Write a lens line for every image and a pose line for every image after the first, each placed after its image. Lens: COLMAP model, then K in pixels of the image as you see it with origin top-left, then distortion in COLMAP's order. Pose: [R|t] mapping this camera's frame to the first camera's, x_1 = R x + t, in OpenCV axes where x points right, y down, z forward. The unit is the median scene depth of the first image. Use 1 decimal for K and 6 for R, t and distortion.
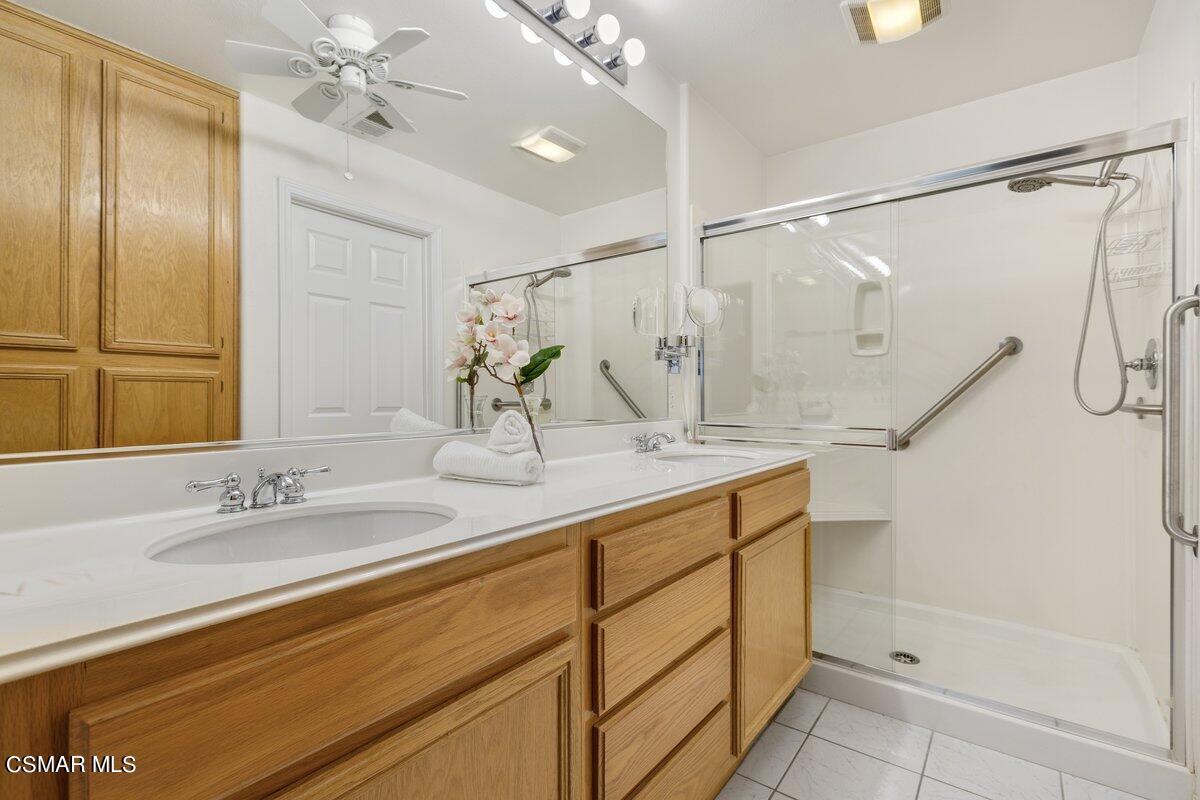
lens RADIAL K [[535.6, 0, 601.0], [0, 535.6, 396.9], [0, 0, 1]] dist [0.000976, 0.000092]
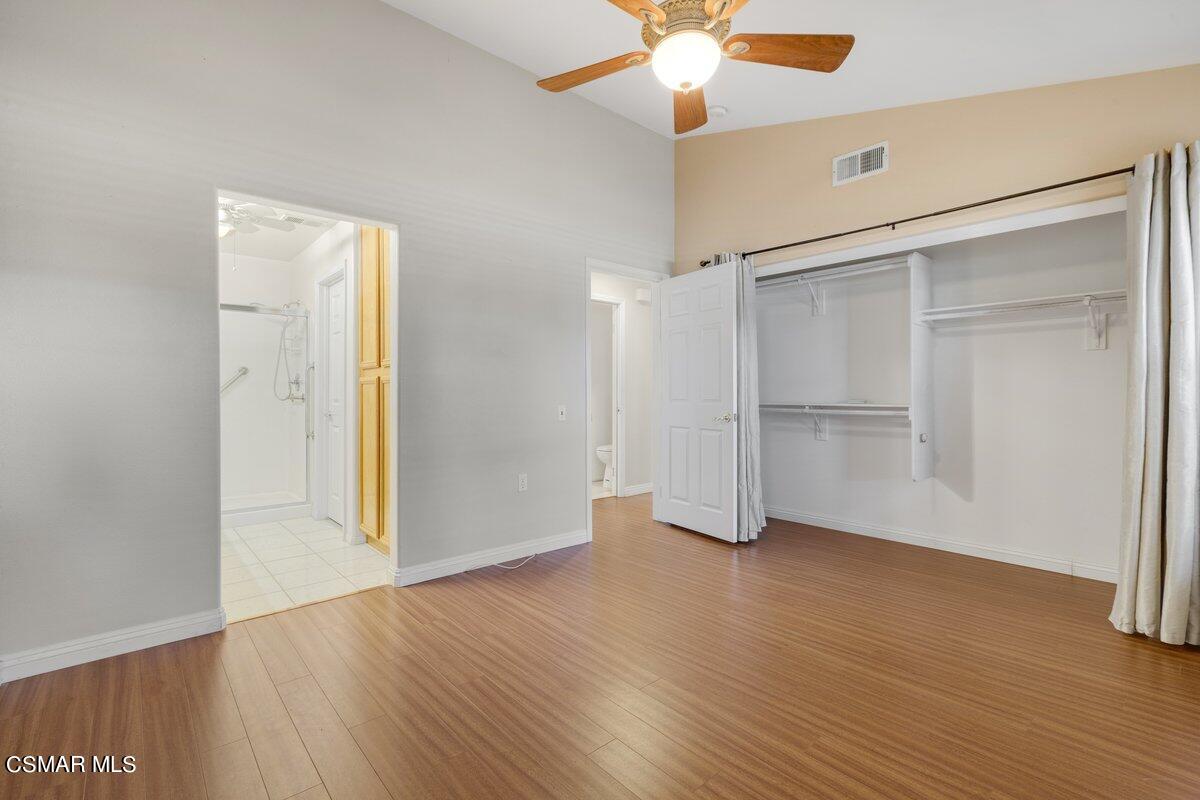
lens RADIAL K [[535.6, 0, 600.4], [0, 535.6, 399.1], [0, 0, 1]] dist [0.000976, 0.000092]
pose [[0.182822, -0.012357, 0.983068, -1.360521], [0.002329, 0.999924, 0.012136, -0.004960], [-0.983143, 0.000071, 0.182836, -1.002940]]
